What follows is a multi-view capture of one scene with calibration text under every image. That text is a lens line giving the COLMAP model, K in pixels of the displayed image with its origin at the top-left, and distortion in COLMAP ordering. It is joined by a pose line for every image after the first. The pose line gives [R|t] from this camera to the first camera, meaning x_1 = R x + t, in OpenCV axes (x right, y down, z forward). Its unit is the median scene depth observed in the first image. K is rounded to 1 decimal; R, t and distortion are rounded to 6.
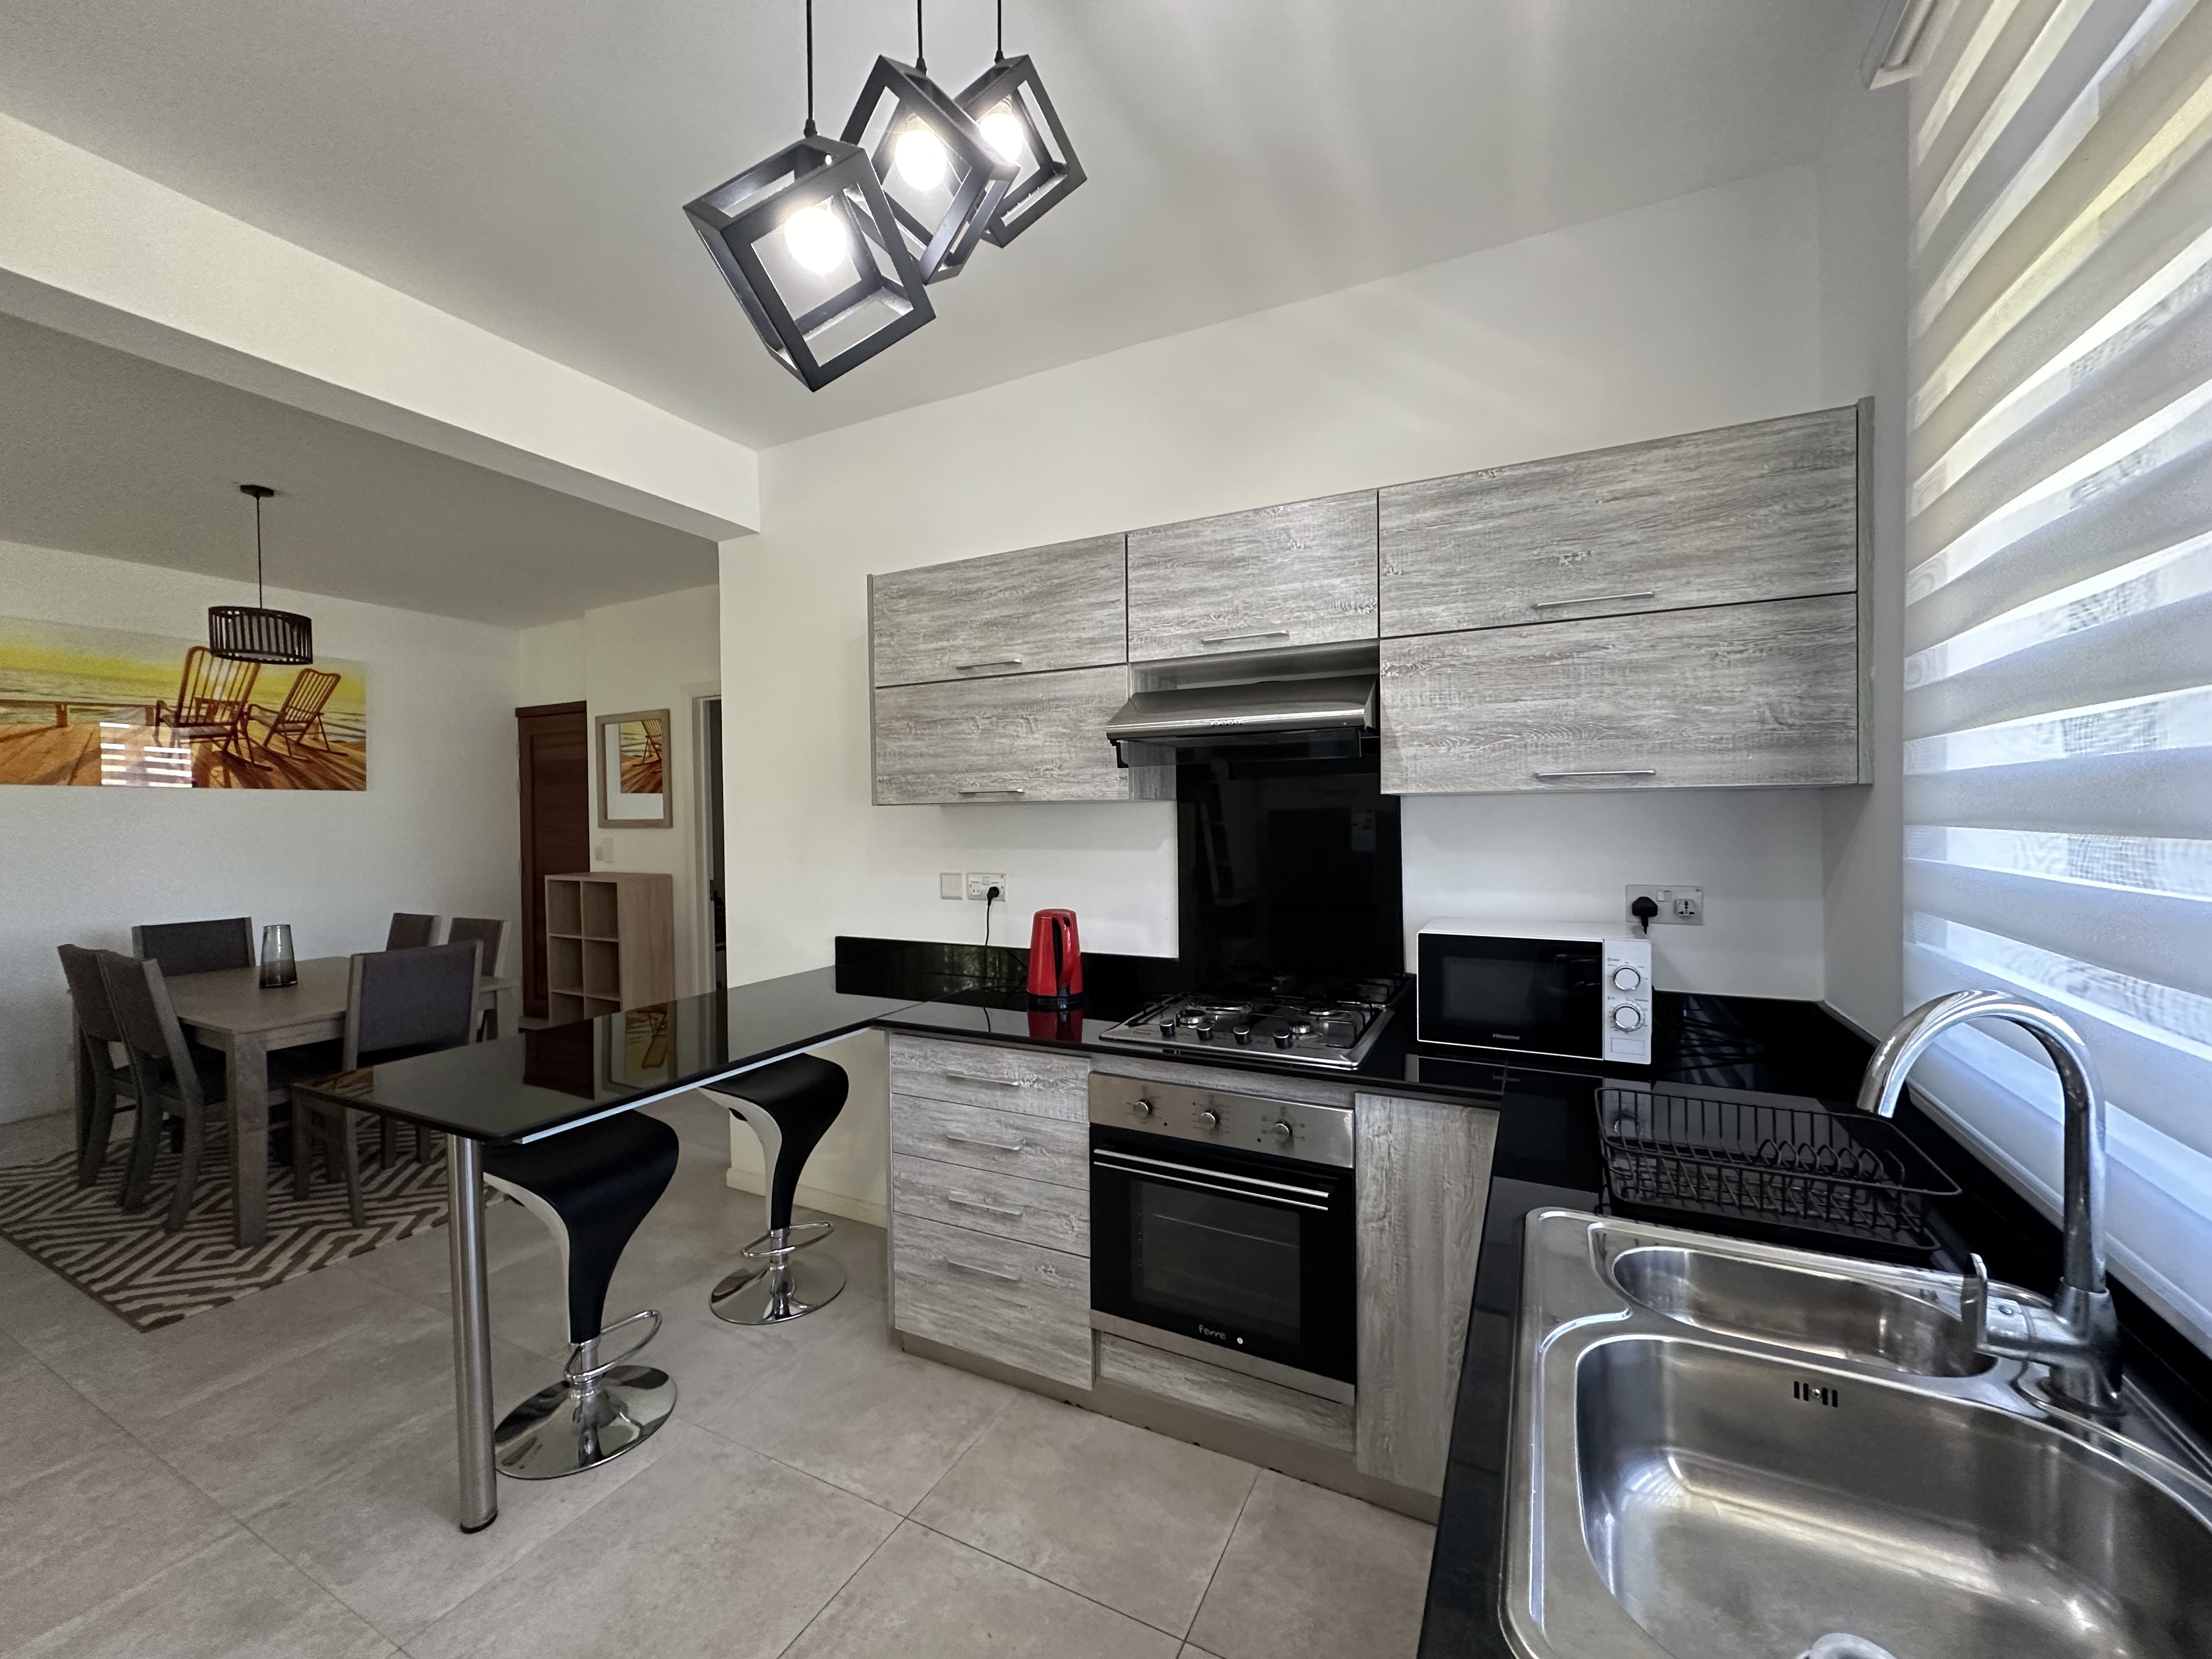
lens RADIAL K [[876.0, 0, 1104.8], [0, 876.0, 827.2], [0, 0, 1]] dist [-0.002937, 0.001075]
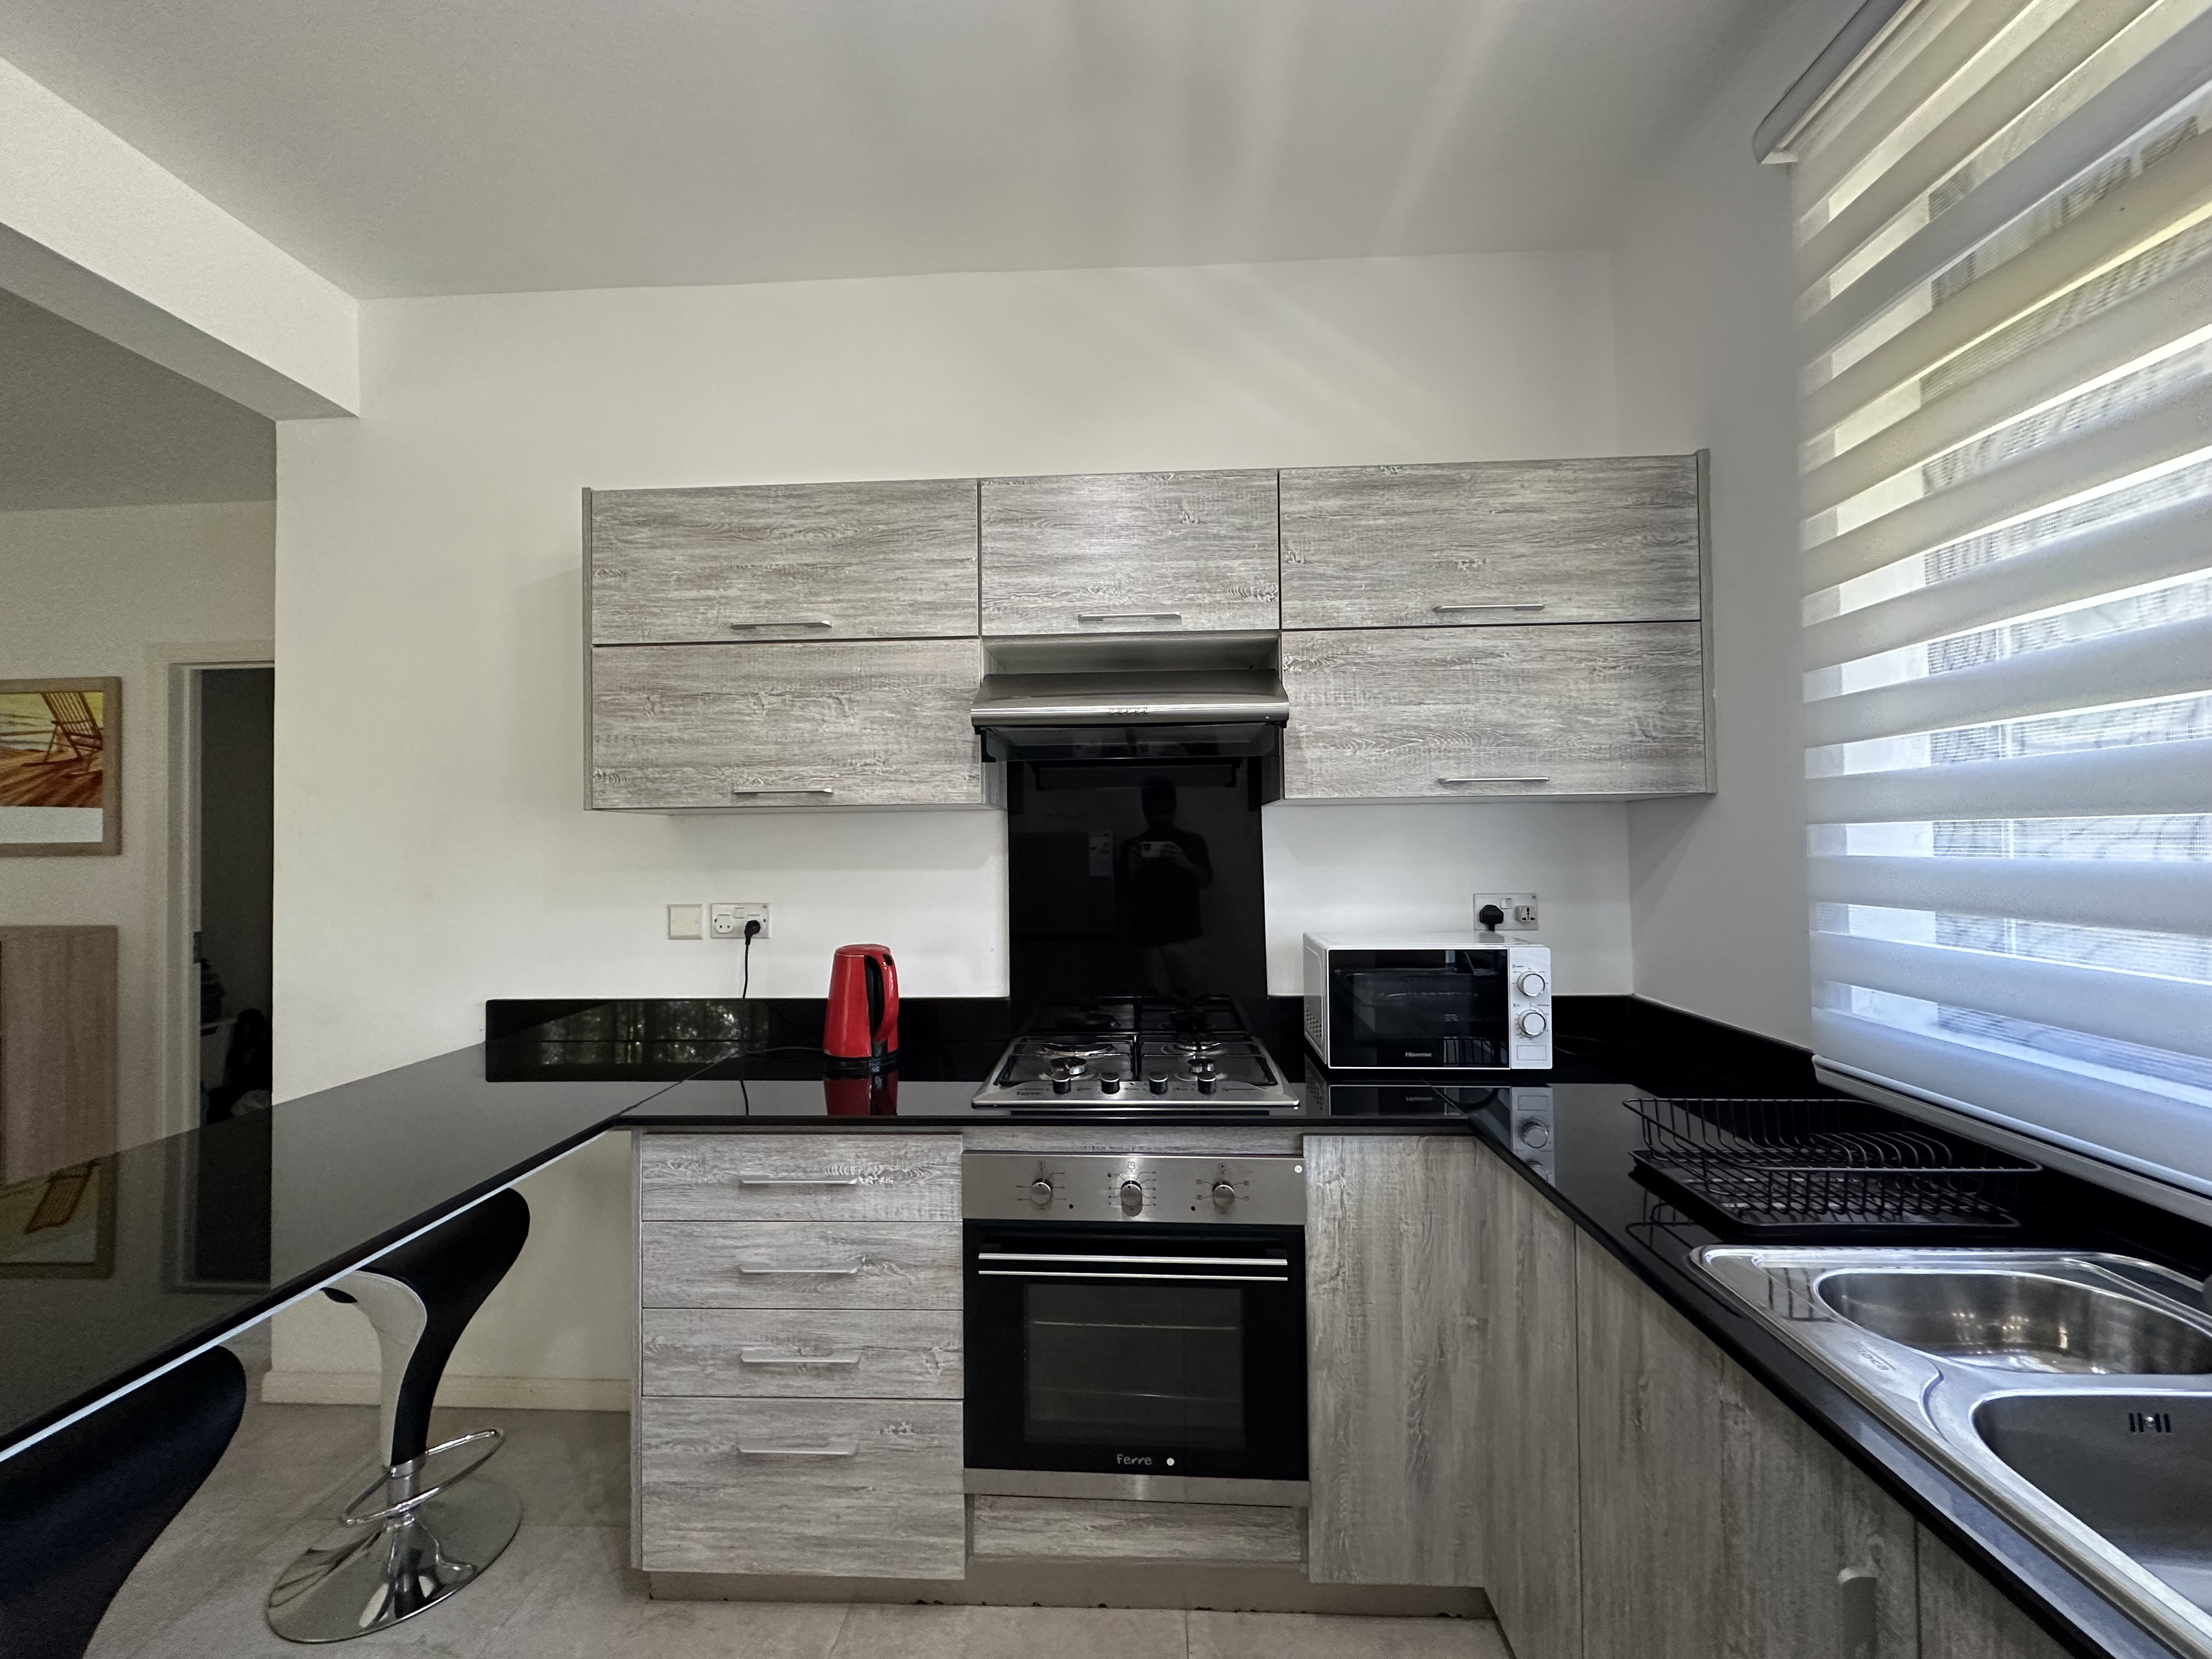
lens RADIAL K [[876.0, 0, 1104.8], [0, 876.0, 827.2], [0, 0, 1]] dist [-0.002937, 0.001075]
pose [[0.913250, 0.010156, 0.407272, -0.237139], [0.006041, 0.999242, -0.038463, 0.026607], [-0.407354, 0.037587, 0.912497, 0.256187]]
